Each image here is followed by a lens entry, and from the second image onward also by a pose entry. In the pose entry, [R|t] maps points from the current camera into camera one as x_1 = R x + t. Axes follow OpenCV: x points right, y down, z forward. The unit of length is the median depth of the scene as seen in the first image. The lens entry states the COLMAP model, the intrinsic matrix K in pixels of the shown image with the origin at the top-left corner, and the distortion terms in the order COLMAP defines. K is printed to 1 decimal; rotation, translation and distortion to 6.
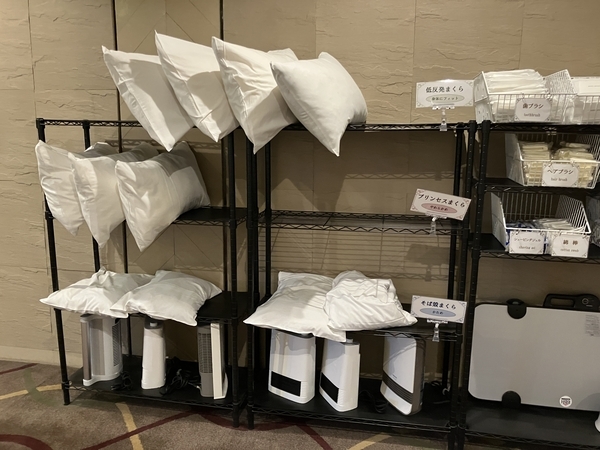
lens RADIAL K [[486.3, 0, 299.5], [0, 486.3, 223.6], [0, 0, 1]] dist [0.032492, -0.039215]
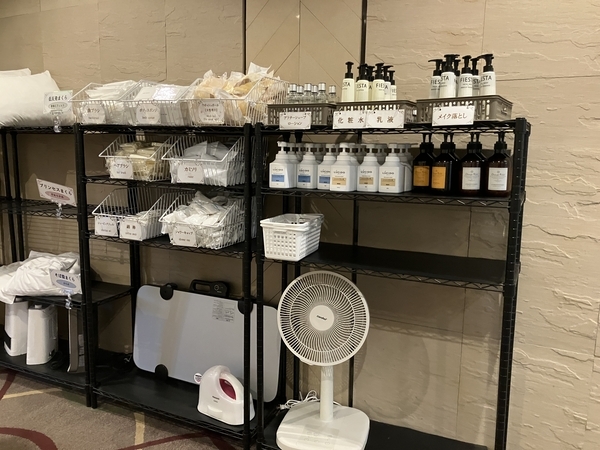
lens RADIAL K [[486.3, 0, 298.0], [0, 486.3, 225.3], [0, 0, 1]] dist [0.032492, -0.039215]
pose [[0.967323, 0.045498, -0.249431, 1.034173], [-0.053156, 0.998297, -0.024049, 0.034697], [0.247912, 0.036522, 0.968094, -0.020734]]
